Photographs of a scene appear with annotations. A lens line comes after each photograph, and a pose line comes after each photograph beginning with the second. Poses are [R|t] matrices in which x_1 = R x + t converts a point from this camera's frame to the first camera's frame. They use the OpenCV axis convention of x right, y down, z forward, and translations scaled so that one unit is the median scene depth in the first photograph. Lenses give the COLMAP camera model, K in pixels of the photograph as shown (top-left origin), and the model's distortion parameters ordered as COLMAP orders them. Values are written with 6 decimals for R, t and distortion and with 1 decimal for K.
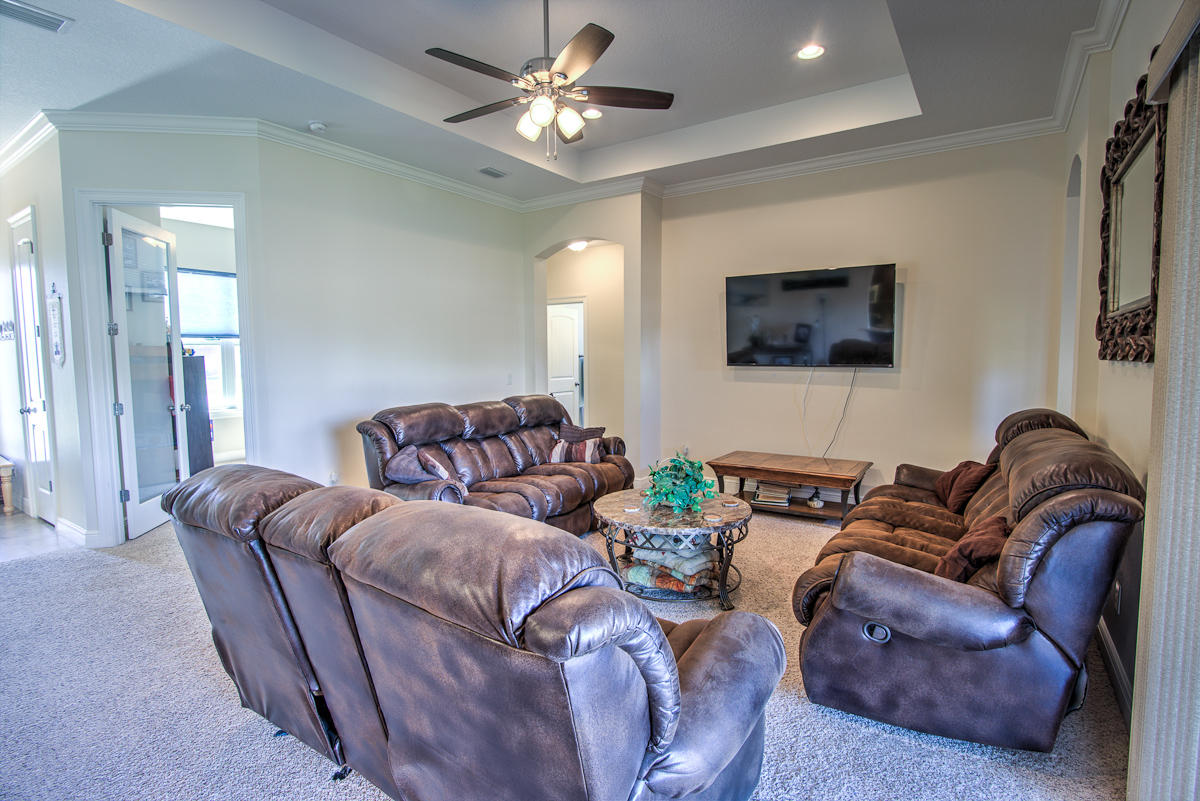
lens RADIAL K [[582.6, 0, 602.6], [0, 582.6, 399.8], [0, 0, 1]] dist [-0.017293, -0.002889]
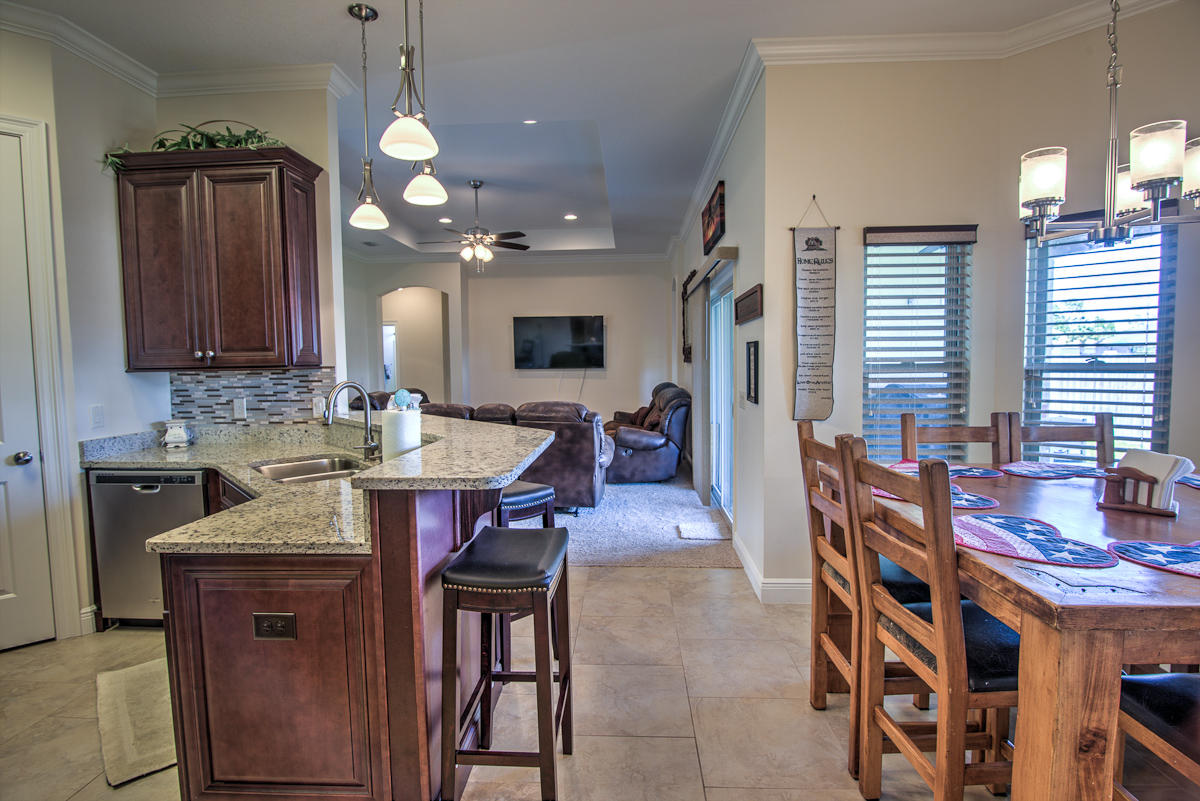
lens RADIAL K [[582.6, 0, 599.9], [0, 582.6, 400.9], [0, 0, 1]] dist [-0.017293, -0.002889]
pose [[0.855388, -0.043989, 0.516117, -1.219280], [0.048840, 0.998798, 0.004183, 0.109667], [-0.515681, 0.021629, 0.856508, -1.553087]]
